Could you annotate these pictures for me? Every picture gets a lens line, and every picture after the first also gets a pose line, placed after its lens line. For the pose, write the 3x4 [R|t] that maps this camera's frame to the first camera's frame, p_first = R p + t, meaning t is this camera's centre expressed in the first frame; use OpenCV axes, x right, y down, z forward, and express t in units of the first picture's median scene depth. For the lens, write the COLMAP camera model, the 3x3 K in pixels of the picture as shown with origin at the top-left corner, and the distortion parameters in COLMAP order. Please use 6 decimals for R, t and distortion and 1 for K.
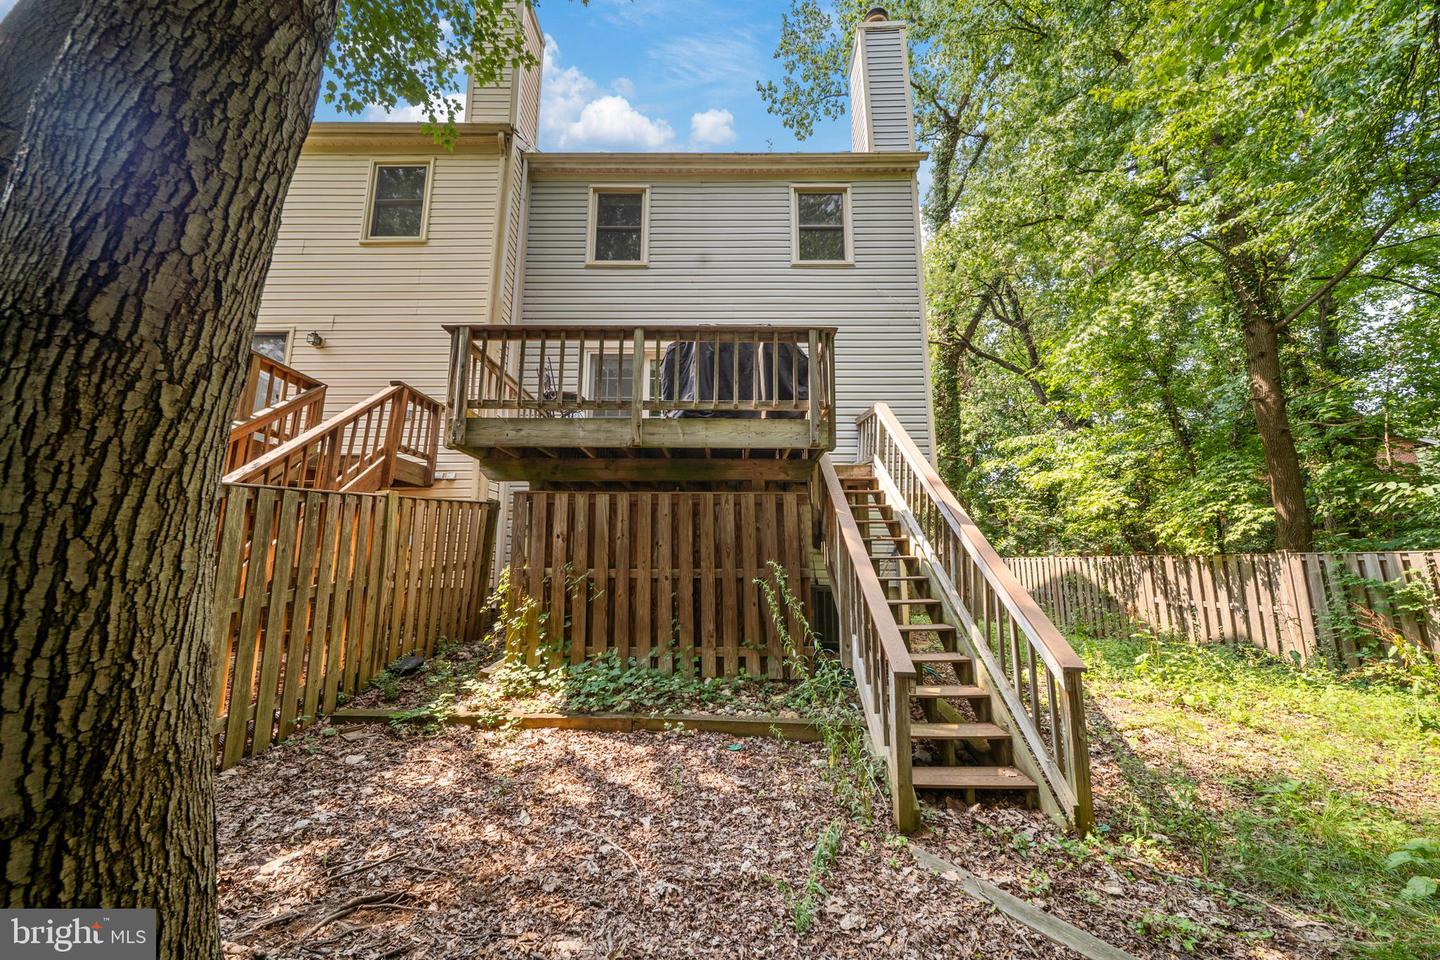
lens RADIAL K [[503.0, 0, 719.9], [0, 503.0, 480.2], [0, 0, 1]] dist [0.000686, -0.000374]
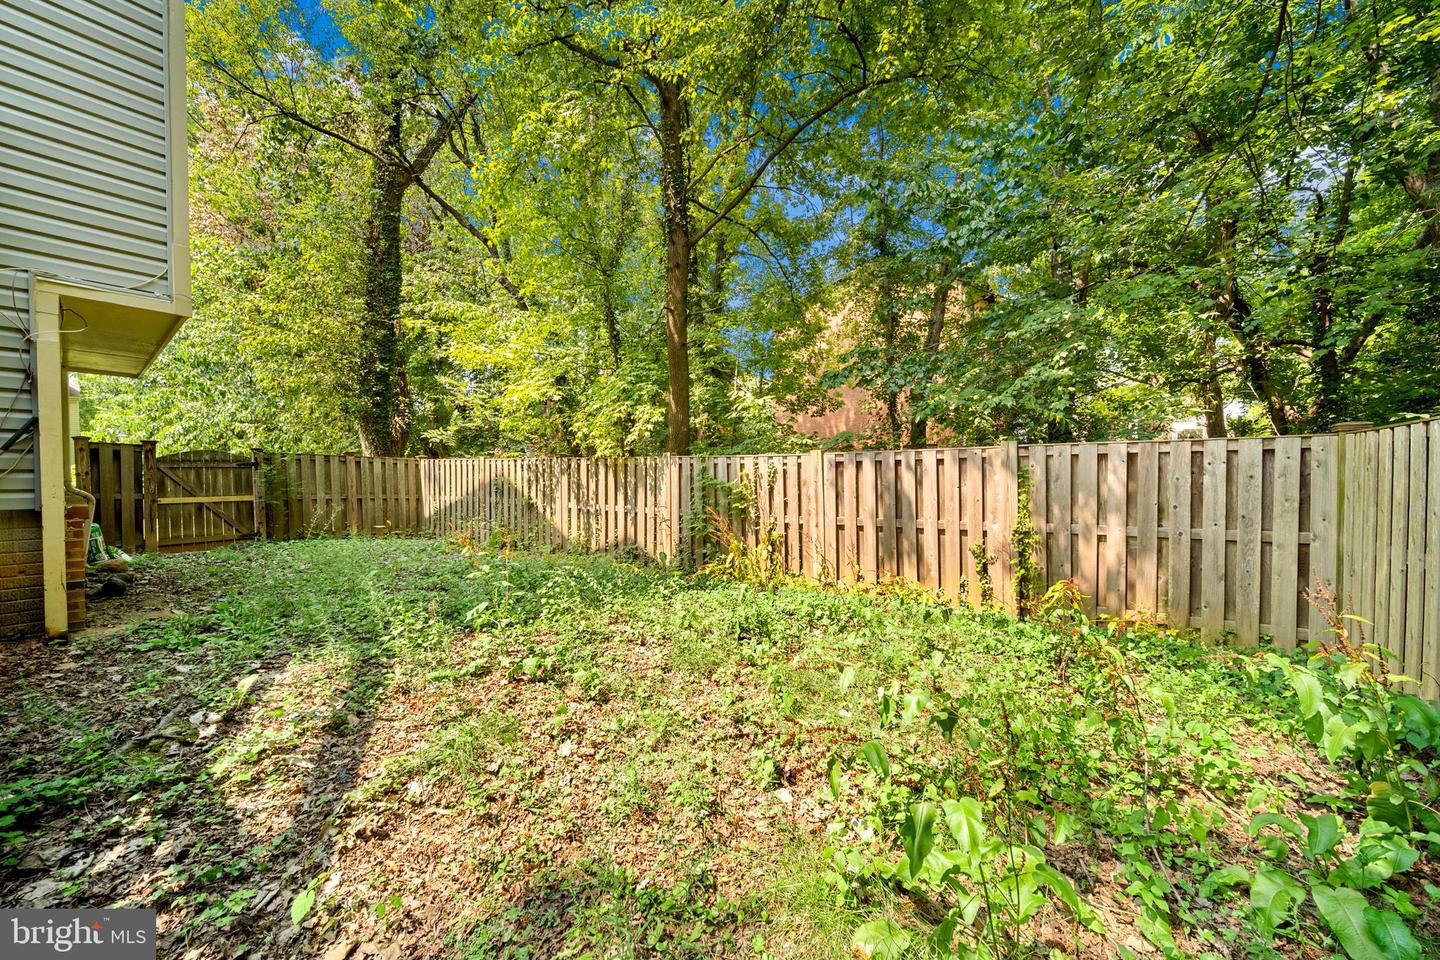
lens RADIAL K [[503.0, 0, 721.0], [0, 503.0, 471.0], [0, 0, 1]] dist [0.000686, -0.000374]
pose [[0.596059, -0.022748, 0.802618, 0.407361], [-0.122575, 0.985305, 0.118955, 0.046031], [-0.793529, -0.169285, 0.584511, 0.349575]]
